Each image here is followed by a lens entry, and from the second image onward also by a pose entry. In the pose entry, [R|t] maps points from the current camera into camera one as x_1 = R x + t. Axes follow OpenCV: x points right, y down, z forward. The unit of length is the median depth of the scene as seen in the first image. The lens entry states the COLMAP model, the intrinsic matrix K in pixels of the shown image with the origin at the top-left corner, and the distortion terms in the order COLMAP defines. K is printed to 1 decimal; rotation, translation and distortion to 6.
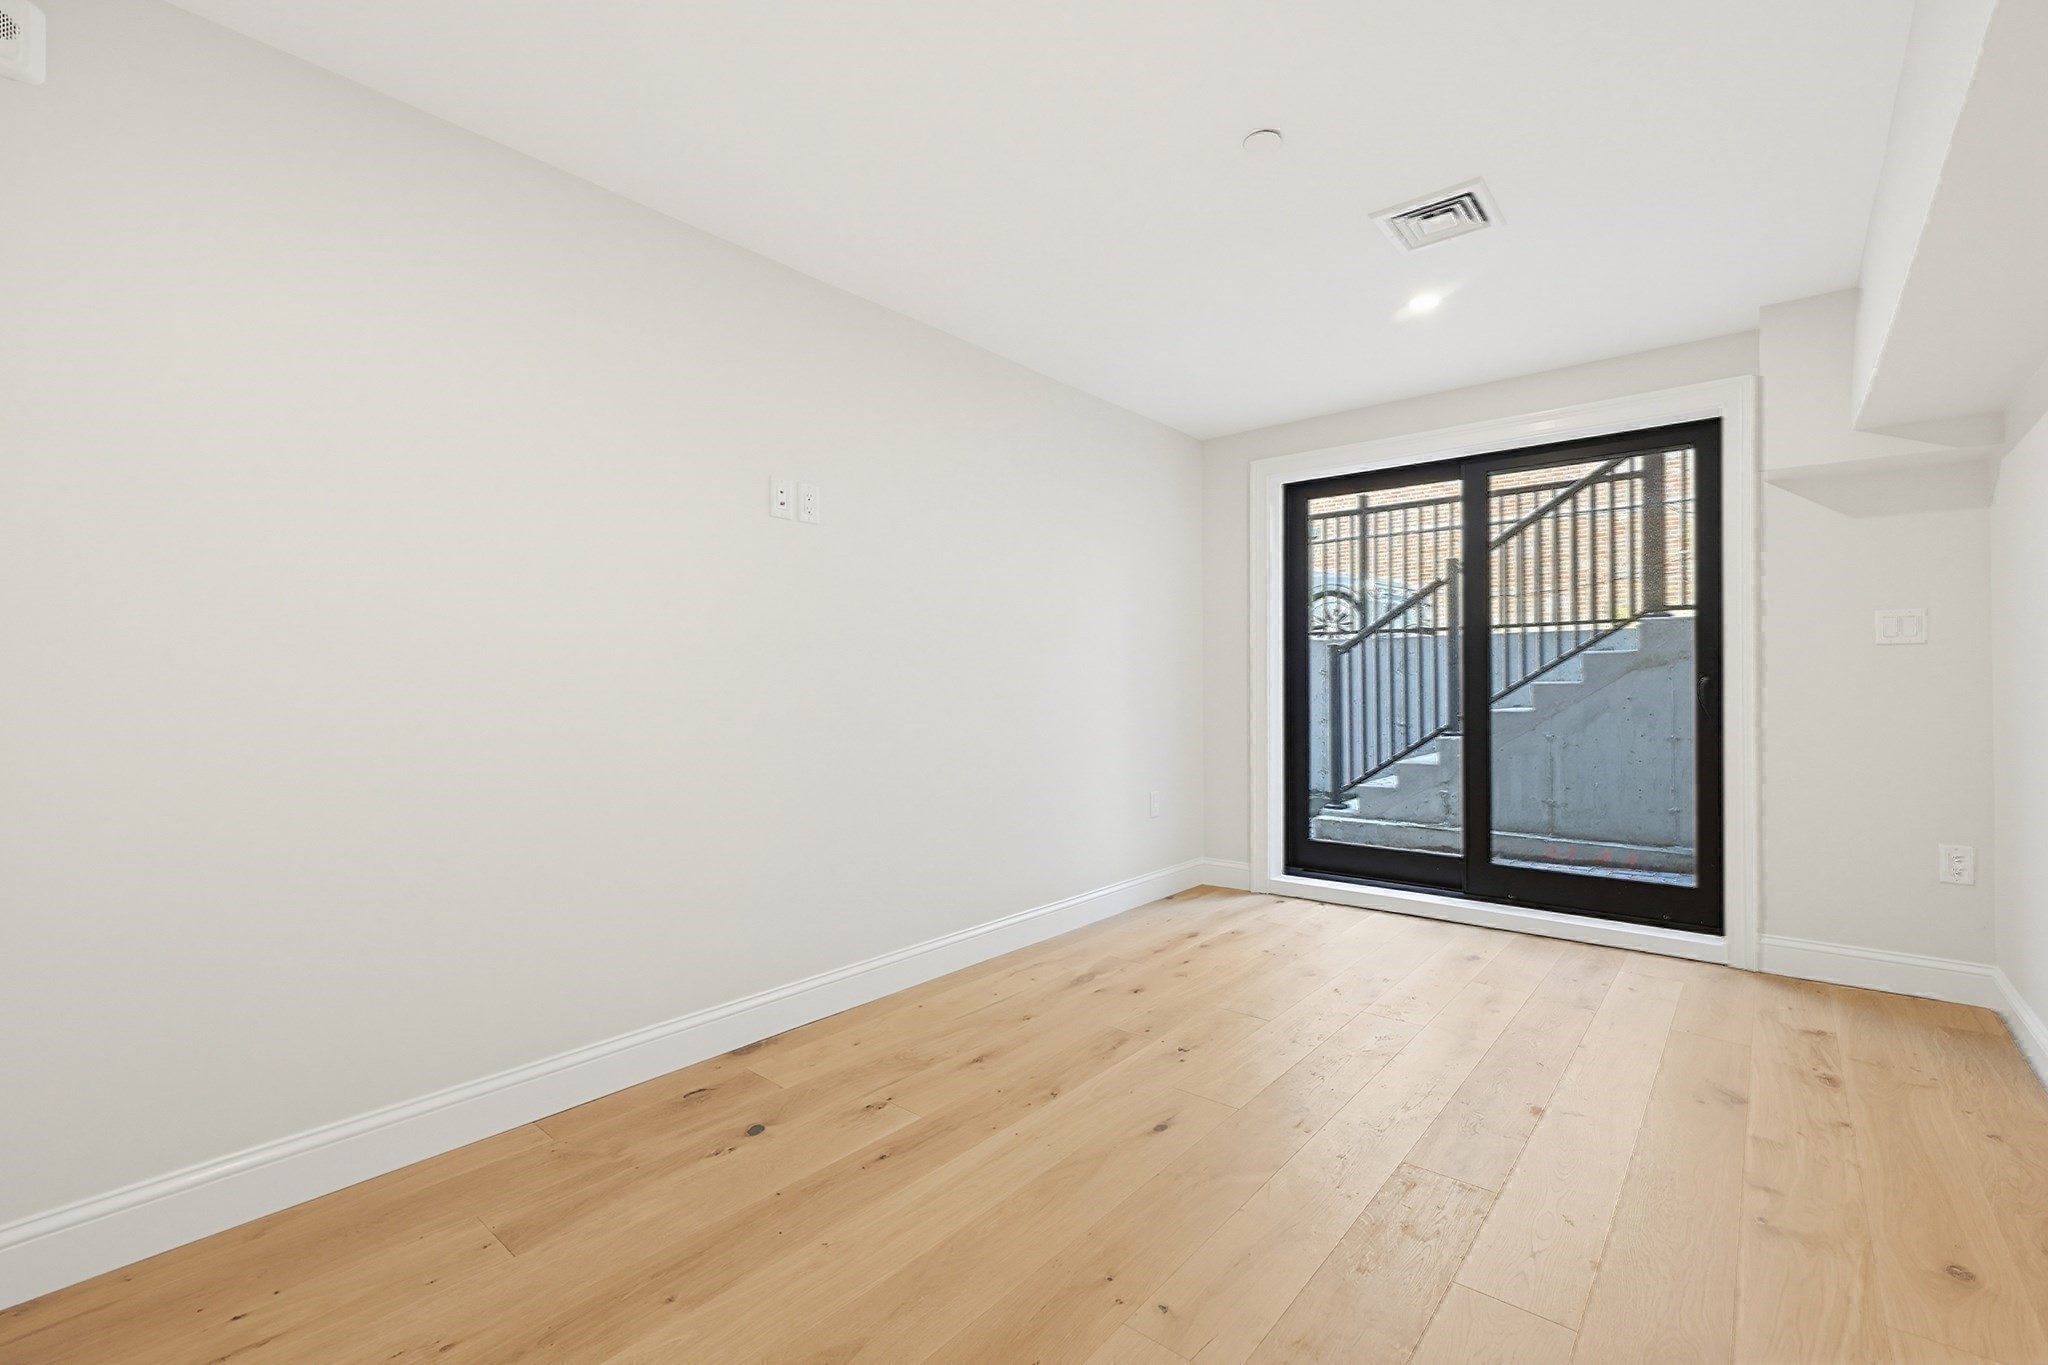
lens RADIAL K [[872.1, 0, 1048.9], [0, 872.1, 676.5], [0, 0, 1]] dist [-0.000482, -0.000151]
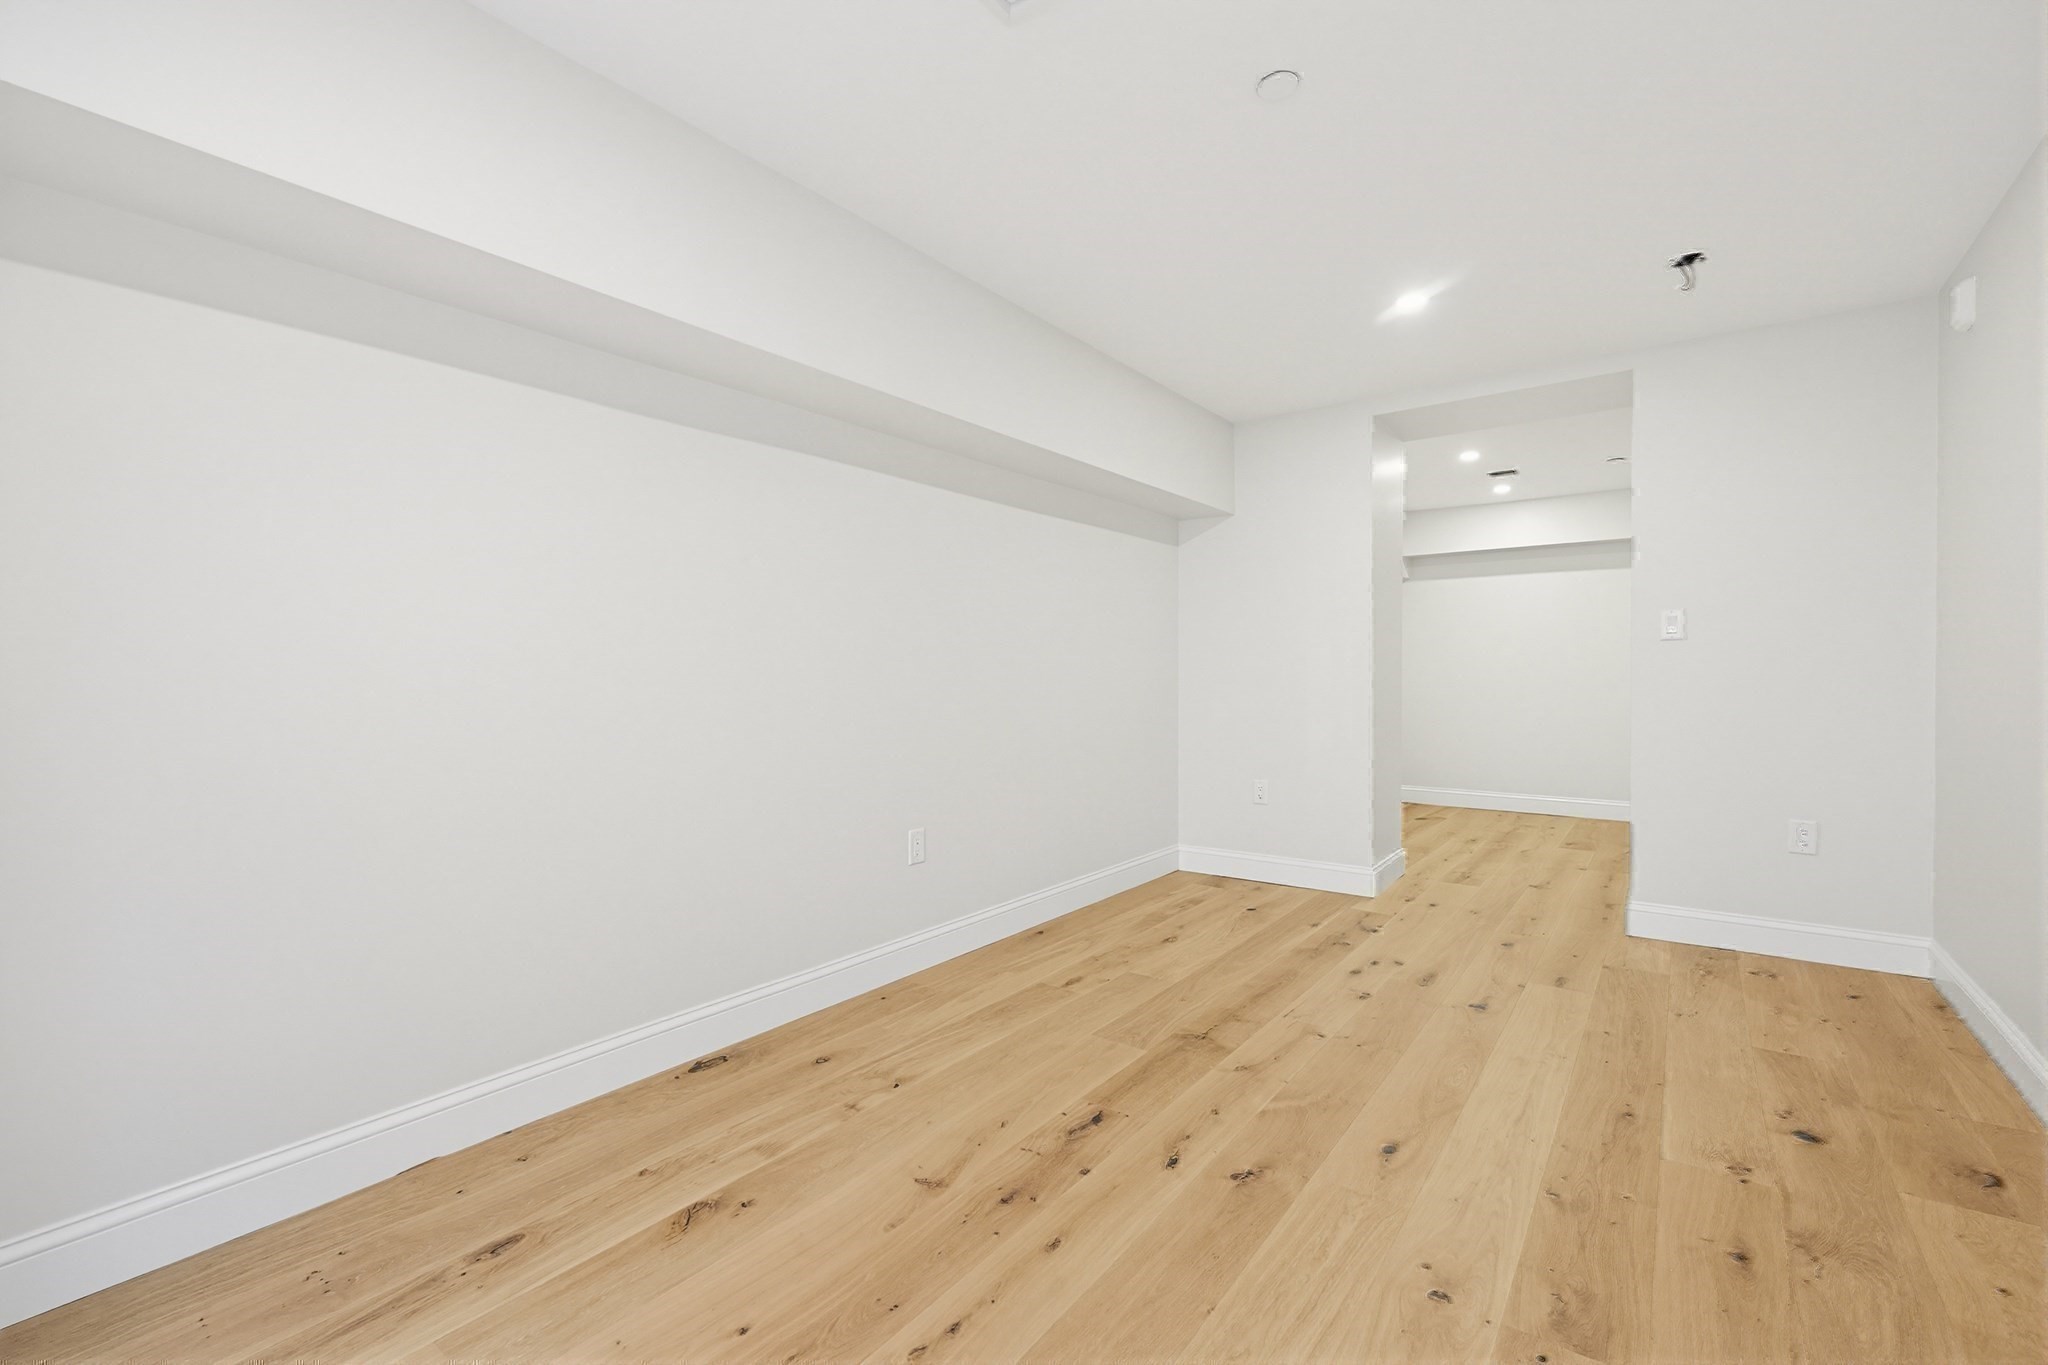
lens RADIAL K [[872.1, 0, 1048.9], [0, 872.1, 676.5], [0, 0, 1]] dist [-0.000482, -0.000151]
pose [[-0.998218, 0.009720, -0.058877, 0.281009], [0.010375, 0.999888, -0.010823, 0.009580], [0.058766, -0.011414, -0.998207, 0.991714]]
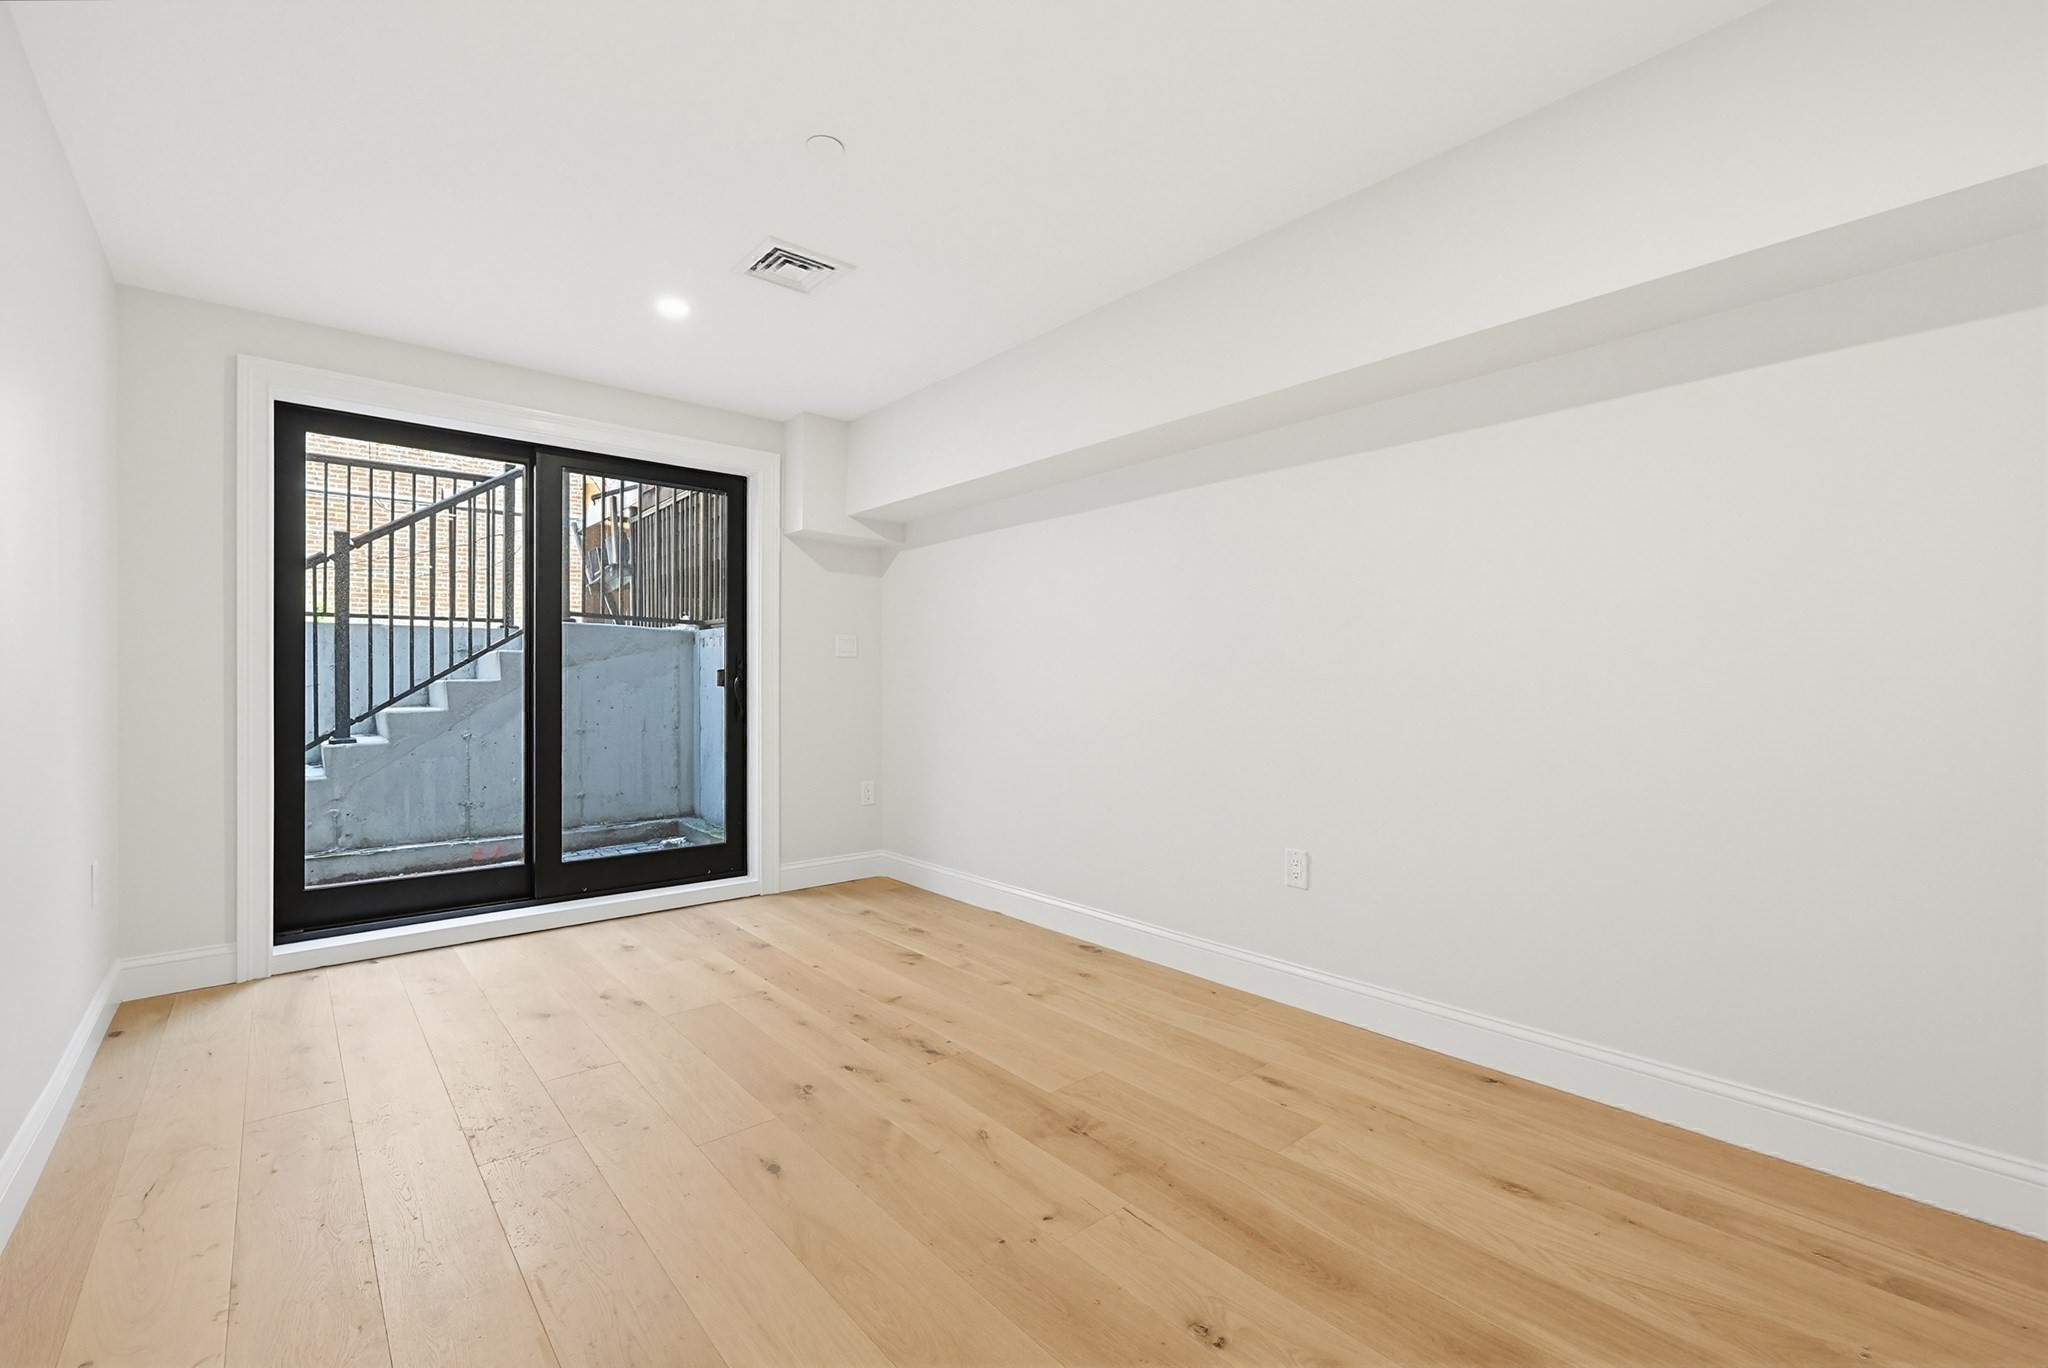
lens RADIAL K [[880.2, 0, 1023.0], [0, 880.2, 689.1], [0, 0, 1]] dist [-0.001662, -0.000337]
pose [[0.174838, -0.003159, 0.984592, -0.377137], [-0.011250, 0.999923, 0.005206, 0.006093], [-0.984533, -0.011987, 0.174789, 0.303962]]
